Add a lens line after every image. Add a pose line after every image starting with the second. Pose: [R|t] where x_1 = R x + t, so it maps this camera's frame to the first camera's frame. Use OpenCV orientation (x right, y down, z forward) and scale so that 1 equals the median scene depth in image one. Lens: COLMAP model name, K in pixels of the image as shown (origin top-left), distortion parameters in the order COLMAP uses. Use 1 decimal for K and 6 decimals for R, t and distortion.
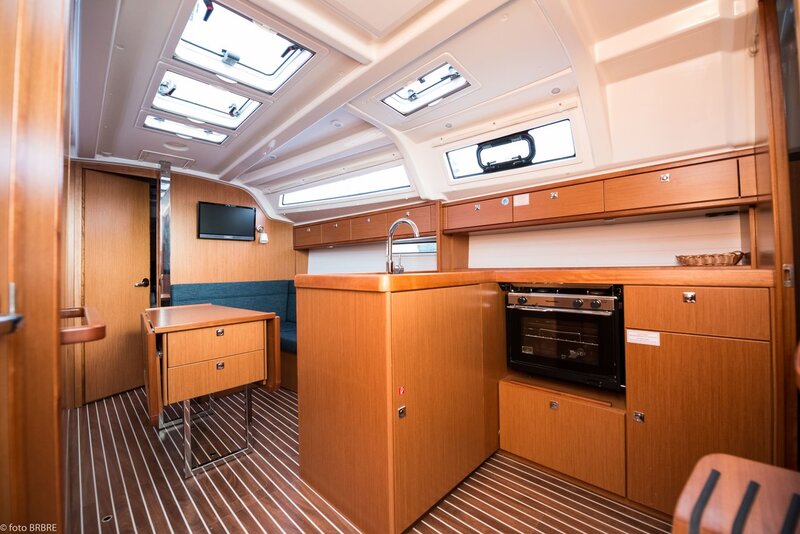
lens RADIAL K [[325.2, 0, 398.3], [0, 325.2, 264.9], [0, 0, 1]] dist [-0.001628, -0.000143]
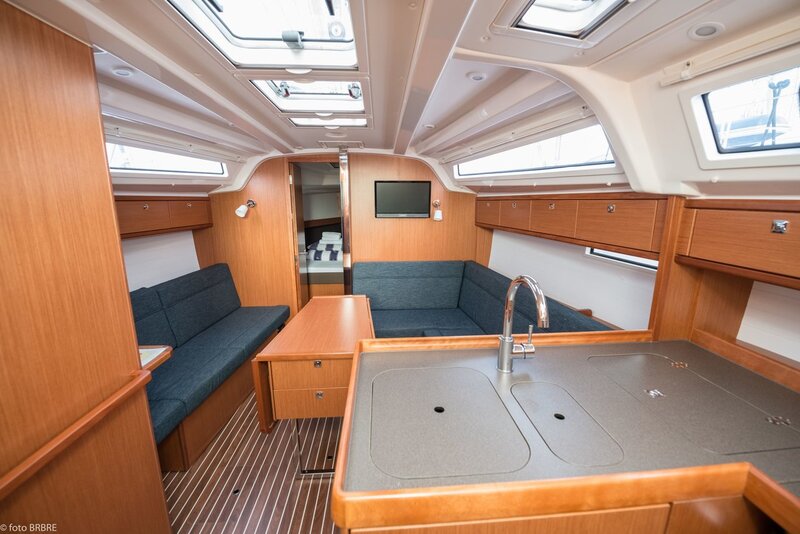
lens RADIAL K [[325.2, 0, 398.3], [0, 325.2, 264.9], [0, 0, 1]] dist [-0.001628, -0.000143]
pose [[0.745169, 0.149090, -0.649996, 0.118905], [-0.005659, 0.976068, 0.217394, -0.161952], [0.666851, -0.158317, 0.728179, 0.291294]]
